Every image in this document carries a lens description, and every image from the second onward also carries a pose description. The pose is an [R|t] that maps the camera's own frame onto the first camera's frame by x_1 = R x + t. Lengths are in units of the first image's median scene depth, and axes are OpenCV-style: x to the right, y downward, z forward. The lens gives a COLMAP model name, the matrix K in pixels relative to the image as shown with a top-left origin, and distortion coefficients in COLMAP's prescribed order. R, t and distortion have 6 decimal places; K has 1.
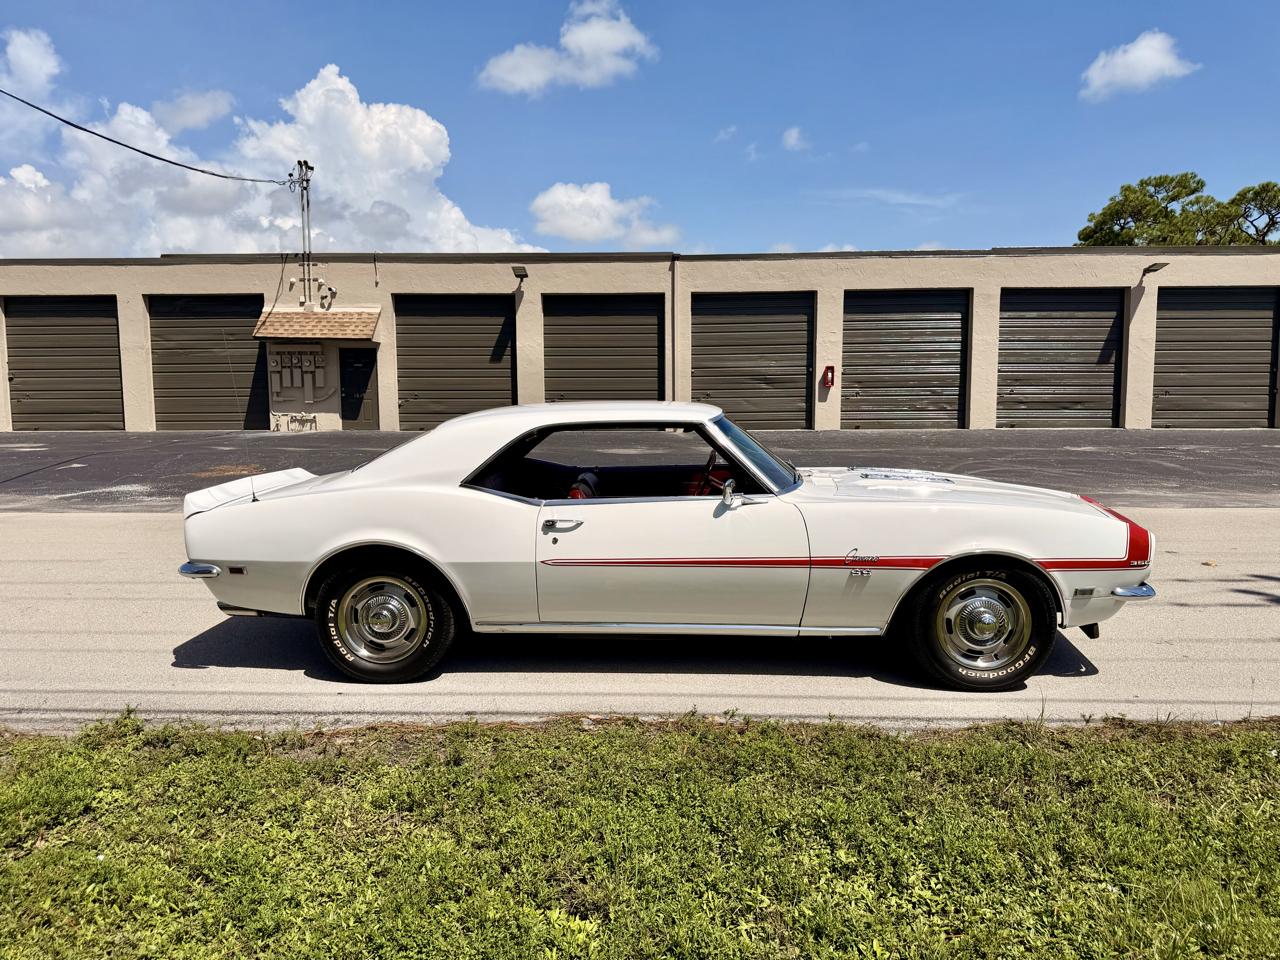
lens RADIAL K [[884.6, 0, 632.5], [0, 884.6, 481.2], [0, 0, 1]] dist [0.025024, -0.029486]
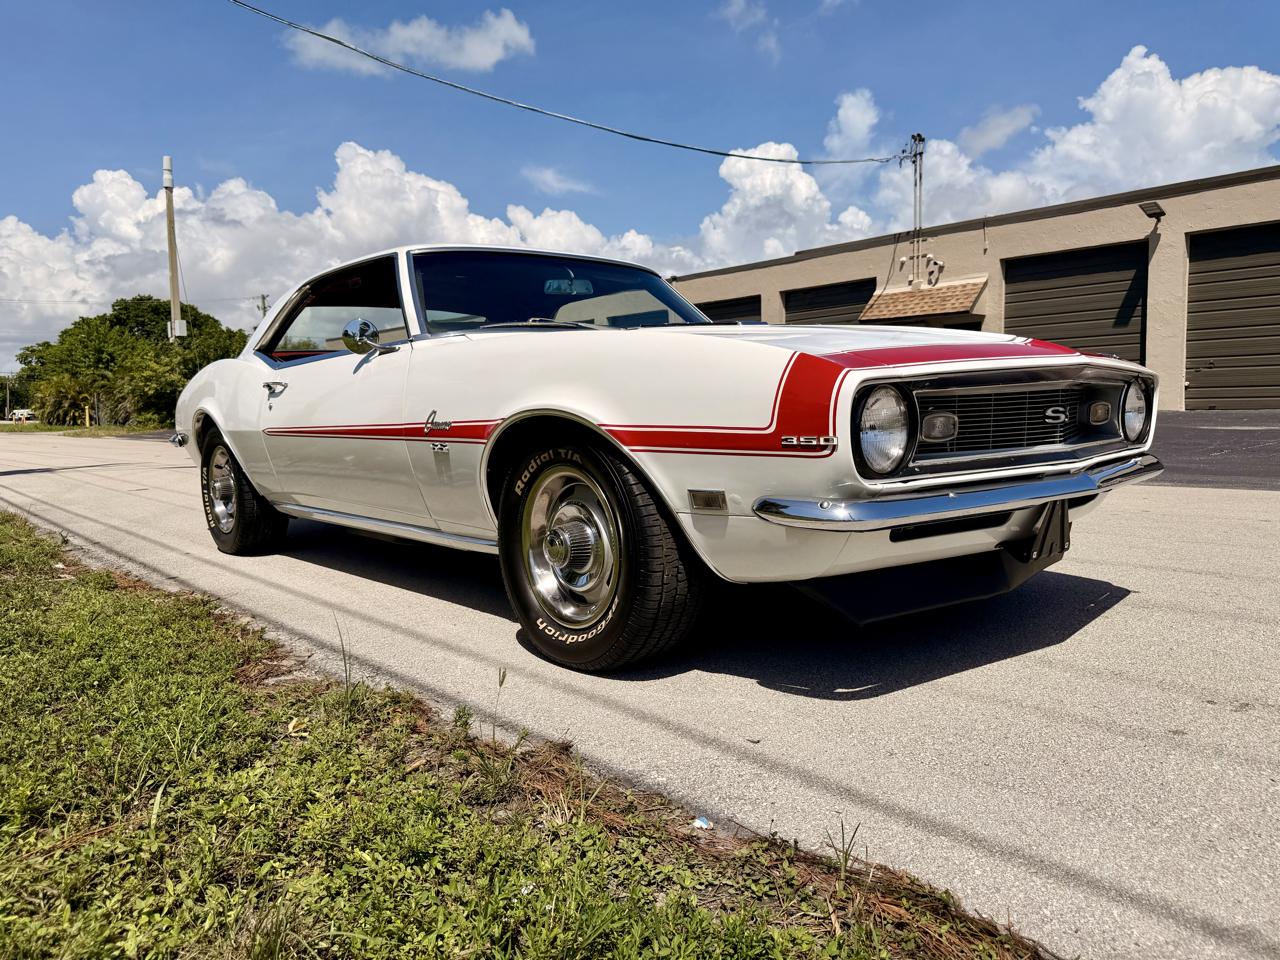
lens RADIAL K [[884.6, 0, 633.8], [0, 884.6, 491.7], [0, 0, 1]] dist [0.025024, -0.029486]
pose [[0.693935, 0.055899, -0.717865, 0.728364], [-0.050258, 0.998311, 0.029154, 0.096239], [0.718282, 0.015847, 0.695572, 0.570916]]
